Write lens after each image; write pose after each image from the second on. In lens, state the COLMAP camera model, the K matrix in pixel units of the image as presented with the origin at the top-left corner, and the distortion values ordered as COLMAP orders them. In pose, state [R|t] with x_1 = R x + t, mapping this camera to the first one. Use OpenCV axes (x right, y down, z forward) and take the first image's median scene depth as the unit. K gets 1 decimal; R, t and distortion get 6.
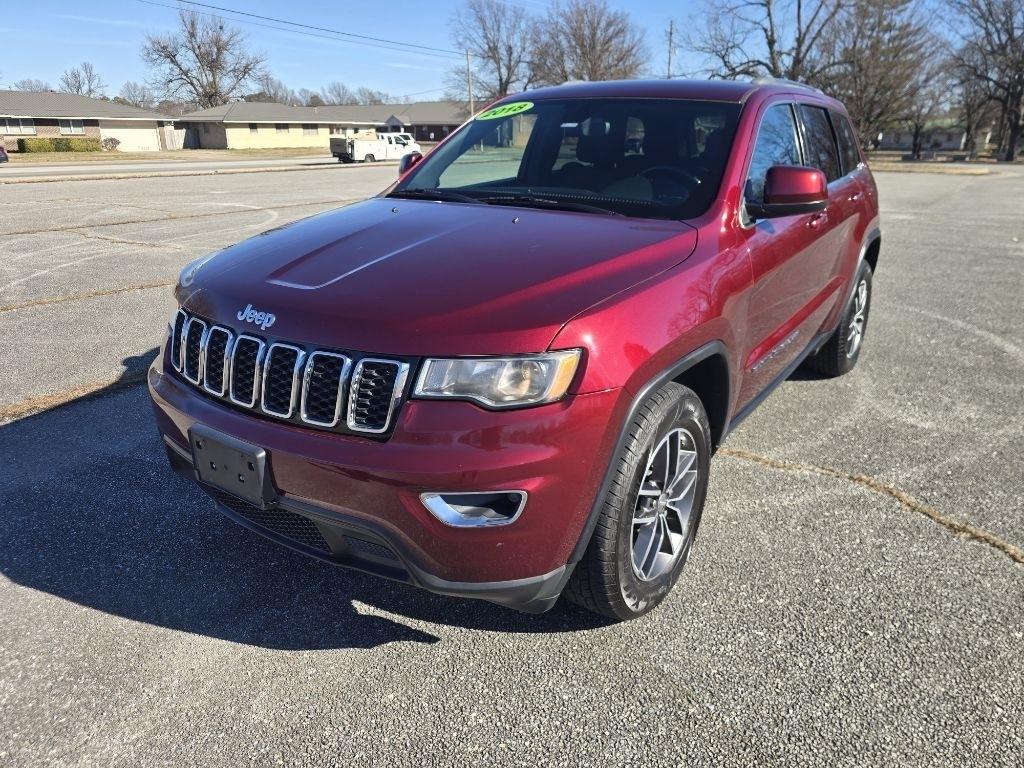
lens RADIAL K [[733.3, 0, 512.0], [0, 733.3, 384.0], [0, 0, 1]] dist [-0.077404, 0.081391]
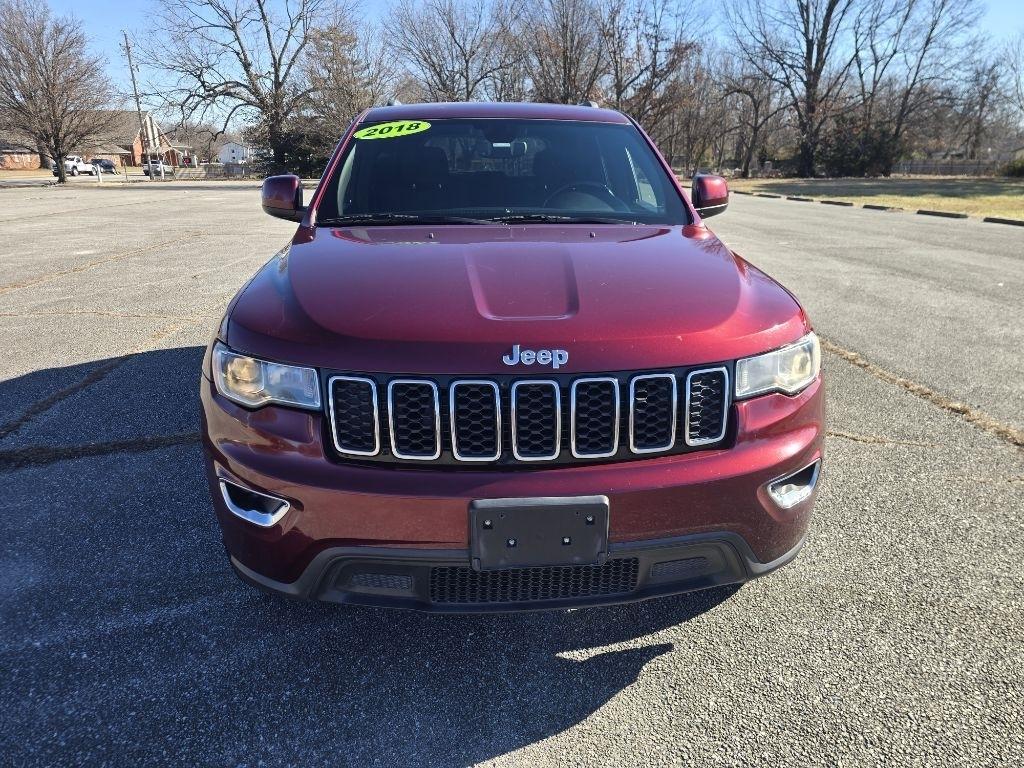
lens RADIAL K [[709.1, 0, 534.5], [0, 709.1, 383.1], [0, 0, 1]] dist [0.062739, -0.056263]
pose [[0.768709, -0.195145, 0.609101, -0.405876], [0.212556, 0.976136, 0.044481, -0.046118], [-0.603246, 0.095275, 0.791844, 0.150704]]
